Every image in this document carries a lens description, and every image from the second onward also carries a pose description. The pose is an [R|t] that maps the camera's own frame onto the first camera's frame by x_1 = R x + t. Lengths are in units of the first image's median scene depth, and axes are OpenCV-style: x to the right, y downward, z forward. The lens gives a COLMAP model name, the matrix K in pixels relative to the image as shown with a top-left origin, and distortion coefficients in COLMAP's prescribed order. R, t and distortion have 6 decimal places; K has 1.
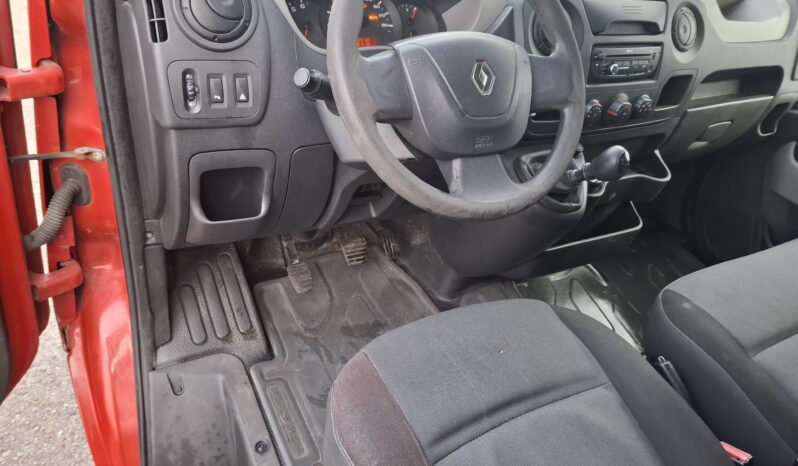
lens RADIAL K [[550.4, 0, 399.0], [0, 550.4, 233.0], [0, 0, 1]] dist [0.061727, -0.001316]
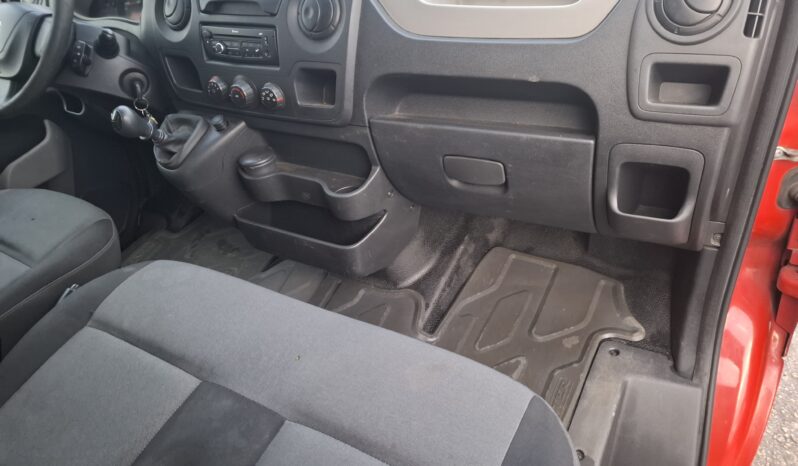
lens RADIAL K [[550.4, 0, 399.0], [0, 550.4, 233.0], [0, 0, 1]] dist [0.061727, -0.001316]
pose [[0.429643, 0.321540, -0.843812, 0.331134], [-0.318105, 0.928447, 0.191822, -0.062282], [0.845113, 0.186005, 0.501184, 0.184675]]
